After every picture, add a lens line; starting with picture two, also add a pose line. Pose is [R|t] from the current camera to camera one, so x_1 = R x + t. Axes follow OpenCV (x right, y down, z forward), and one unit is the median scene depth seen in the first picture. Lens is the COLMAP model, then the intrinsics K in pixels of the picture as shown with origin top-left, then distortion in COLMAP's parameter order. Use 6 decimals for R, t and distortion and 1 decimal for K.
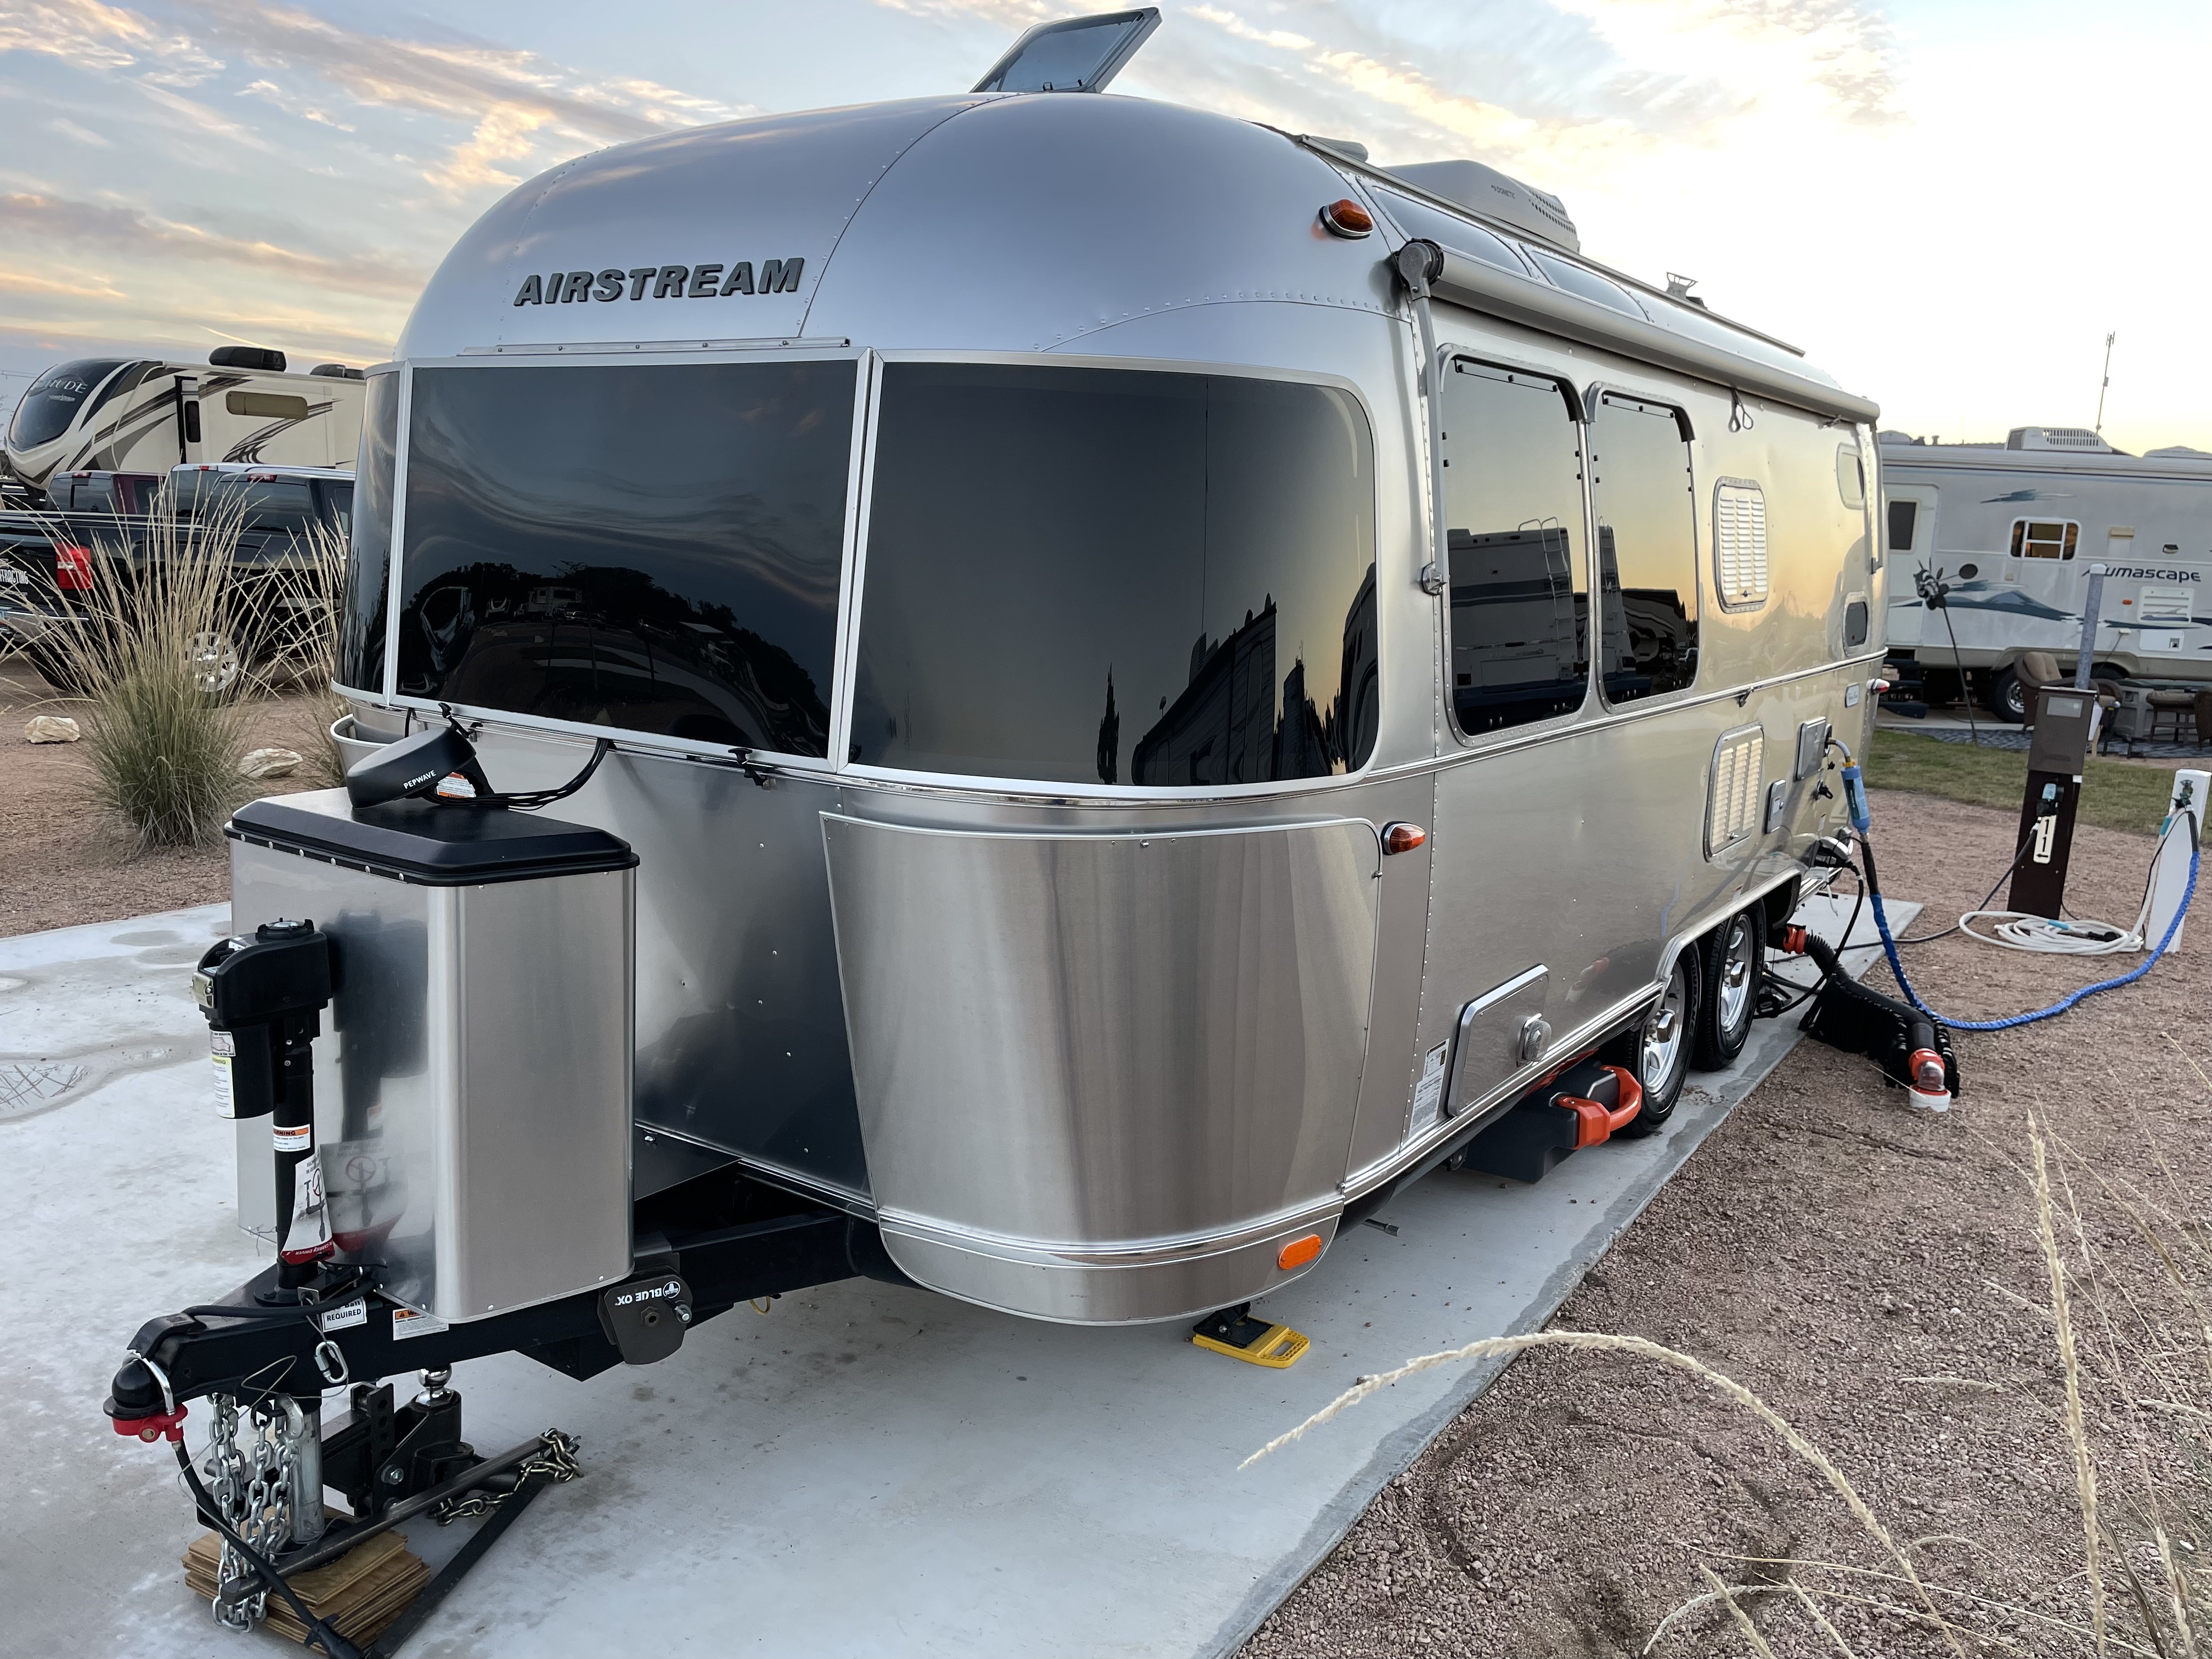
lens RADIAL K [[1712.8, 0, 1116.1], [0, 1712.8, 812.7], [0, 0, 1]] dist [0.004665, -0.000674]
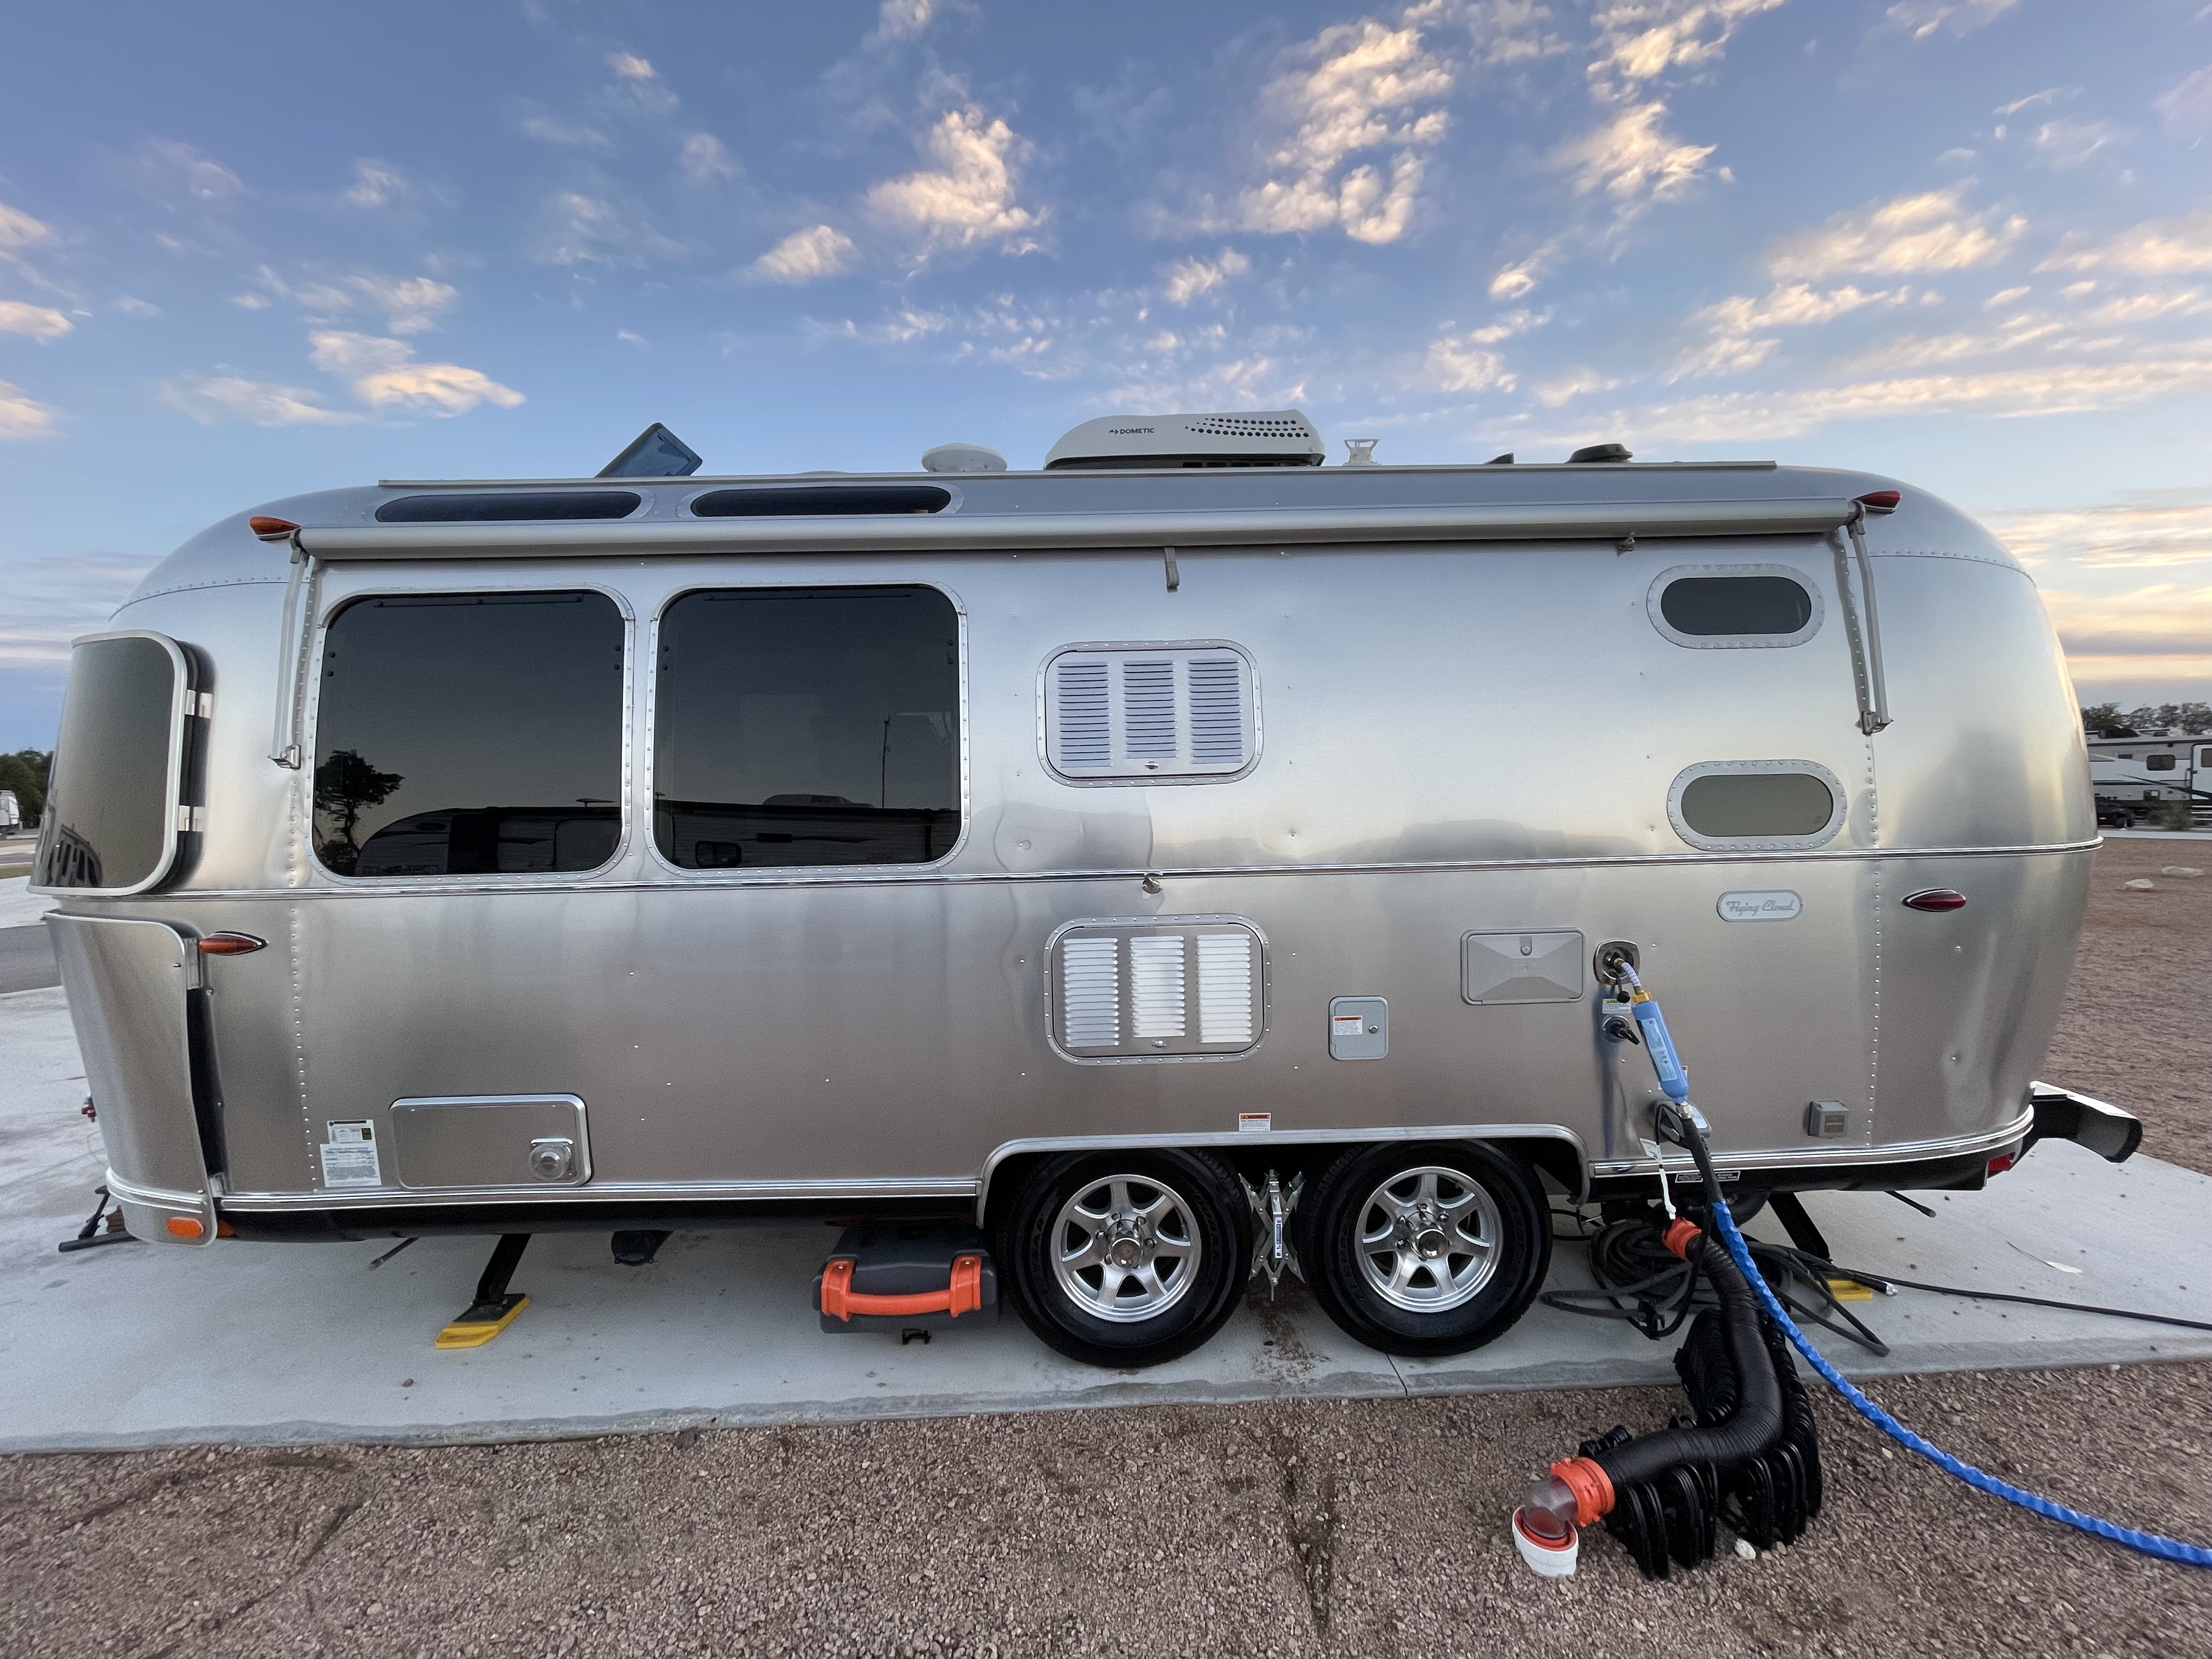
lens RADIAL K [[922.3, 0, 1102.0], [0, 922.3, 818.1], [0, 0, 1]] dist [-0.002987, 0.000534]
pose [[0.570467, -0.034023, -0.820616, 0.781863], [-0.097536, 0.989265, -0.108819, -0.047393], [0.815509, 0.142117, 0.561024, 0.752599]]
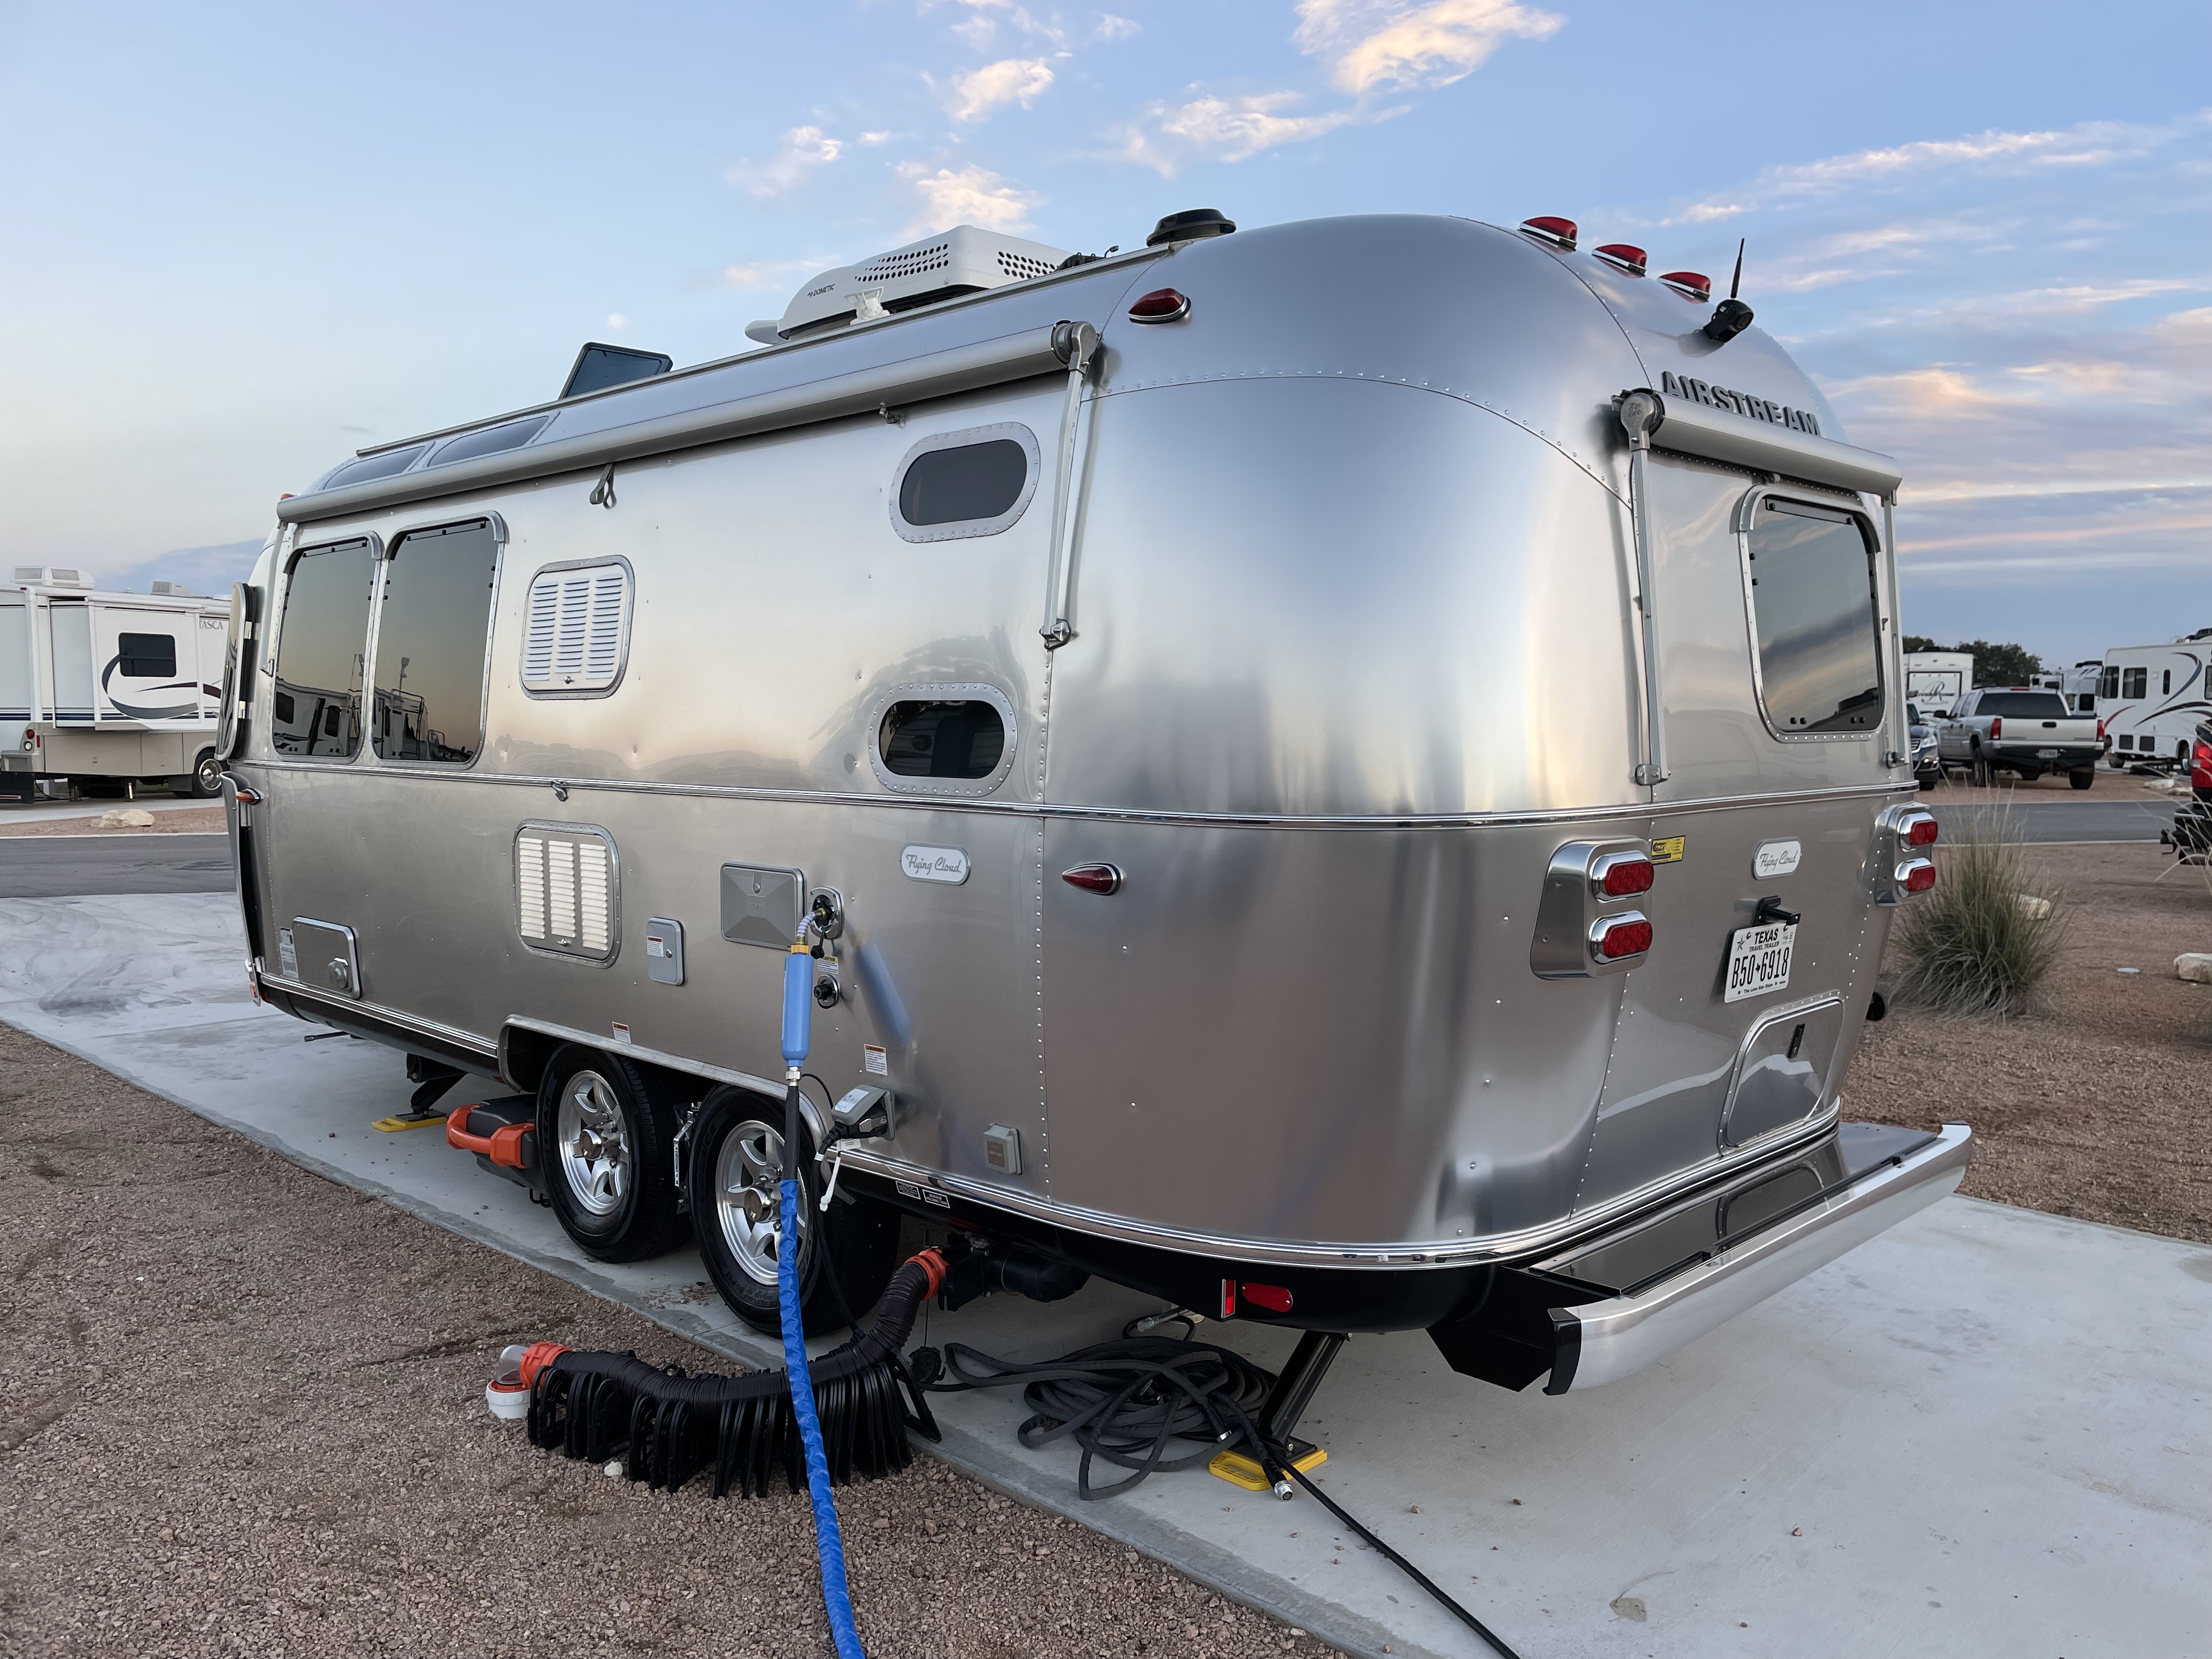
lens RADIAL K [[1712.8, 0, 1116.1], [0, 1712.8, 812.7], [0, 0, 1]] dist [0.004665, -0.000674]
pose [[-0.175660, 0.017225, -0.984300, 1.294664], [-0.181774, 0.982087, 0.049626, -0.162794], [0.967524, 0.187637, -0.169382, 1.529310]]
